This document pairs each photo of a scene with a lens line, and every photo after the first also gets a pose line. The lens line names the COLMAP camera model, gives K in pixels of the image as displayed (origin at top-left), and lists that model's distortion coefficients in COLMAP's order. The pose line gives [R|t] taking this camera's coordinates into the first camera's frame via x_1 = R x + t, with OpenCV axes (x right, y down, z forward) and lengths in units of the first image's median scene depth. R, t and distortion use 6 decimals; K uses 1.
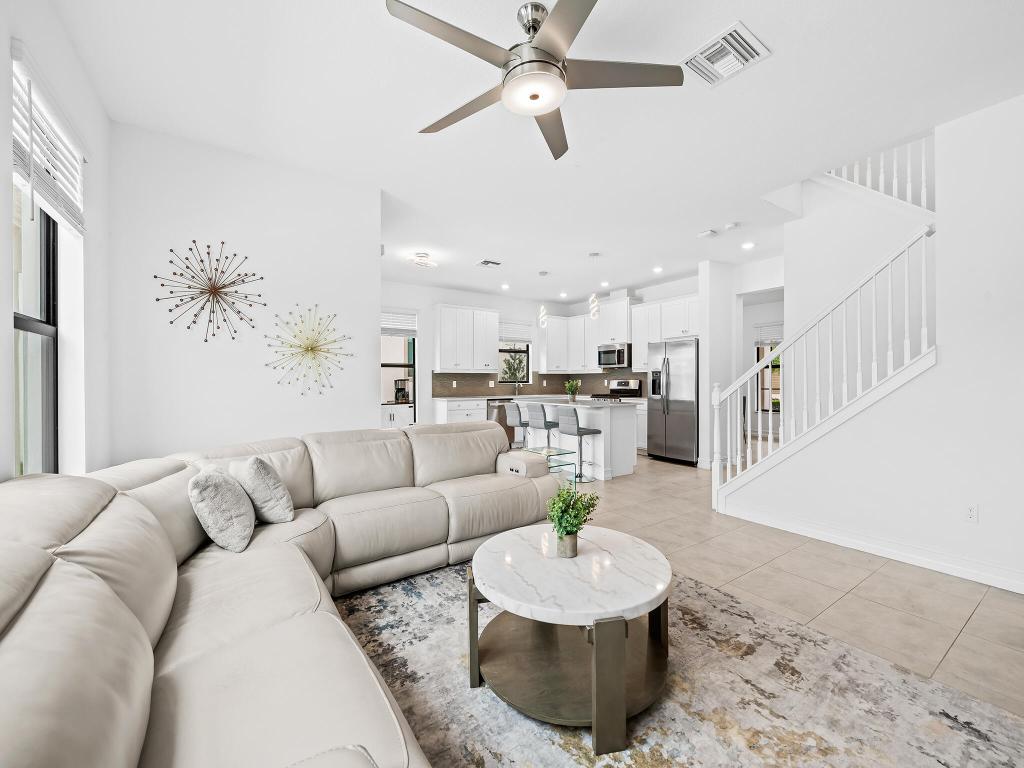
lens RADIAL K [[423.1, 0, 513.6], [0, 423.1, 381.1], [0, 0, 1]] dist [-0.000429, -0.000221]
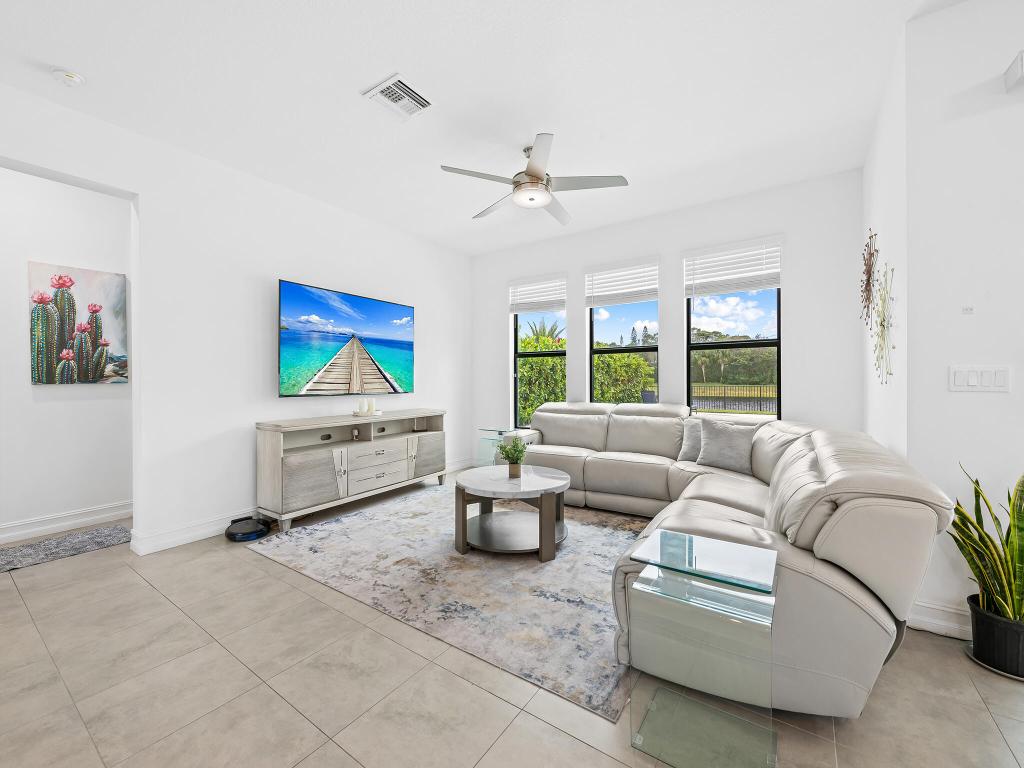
lens RADIAL K [[423.1, 0, 508.7], [0, 423.1, 382.1], [0, 0, 1]] dist [-0.000429, -0.000221]
pose [[-0.937604, 0.013387, -0.347448, 0.625896], [0.010566, 0.999894, 0.010011, 0.019021], [0.347546, 0.005715, -0.937646, 2.211640]]
